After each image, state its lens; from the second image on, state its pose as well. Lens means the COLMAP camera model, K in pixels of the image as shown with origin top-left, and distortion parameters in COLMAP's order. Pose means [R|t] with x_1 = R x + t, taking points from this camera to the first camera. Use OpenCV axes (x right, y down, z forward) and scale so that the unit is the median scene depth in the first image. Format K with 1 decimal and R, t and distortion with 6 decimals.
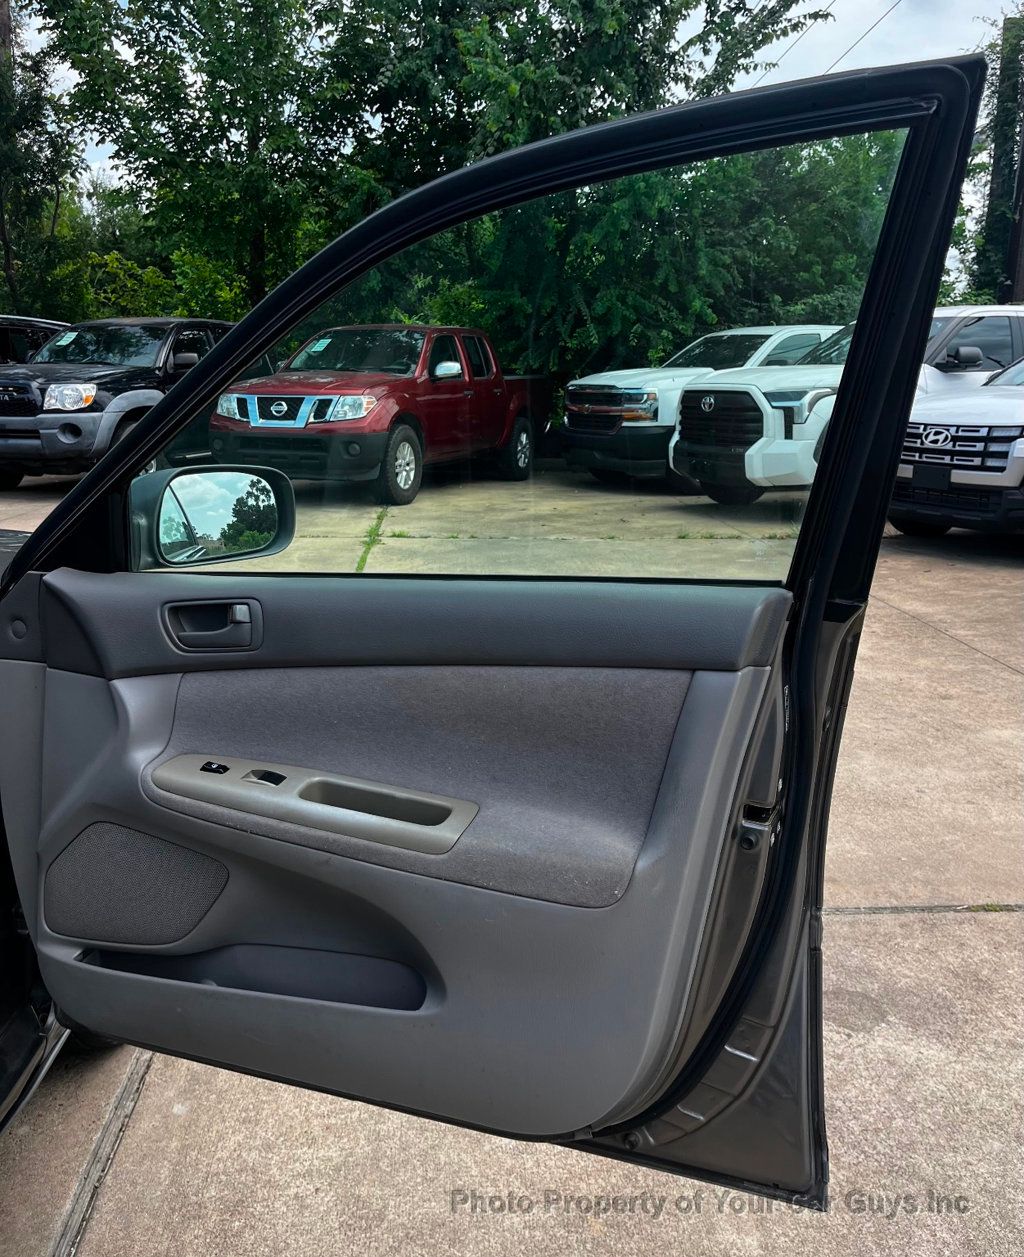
lens RADIAL K [[1092.5, 0, 518.2], [0, 1092.5, 643.6], [0, 0, 1]] dist [0.063164, -0.097660]
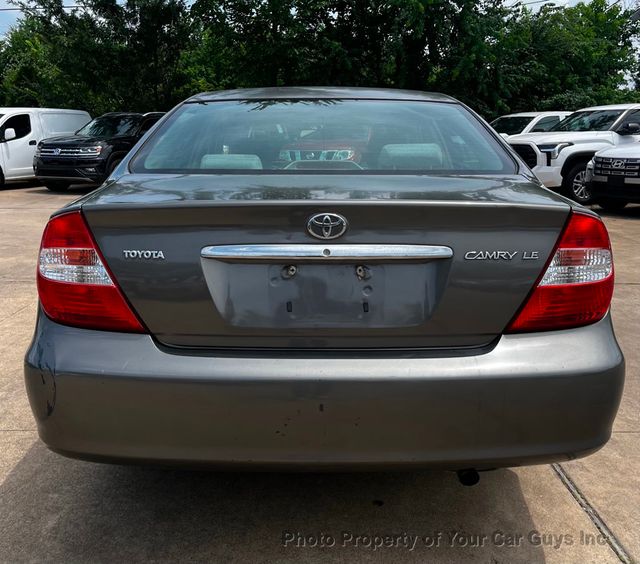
lens RADIAL K [[676.6, 0, 319.7], [0, 676.6, 259.9], [0, 0, 1]] dist [0.021736, 0.015044]
pose [[0.998011, 0.002186, -0.063003, -0.117668], [-0.005836, 0.998311, -0.057808, 0.076907], [0.062770, 0.058061, 0.996338, -0.344068]]
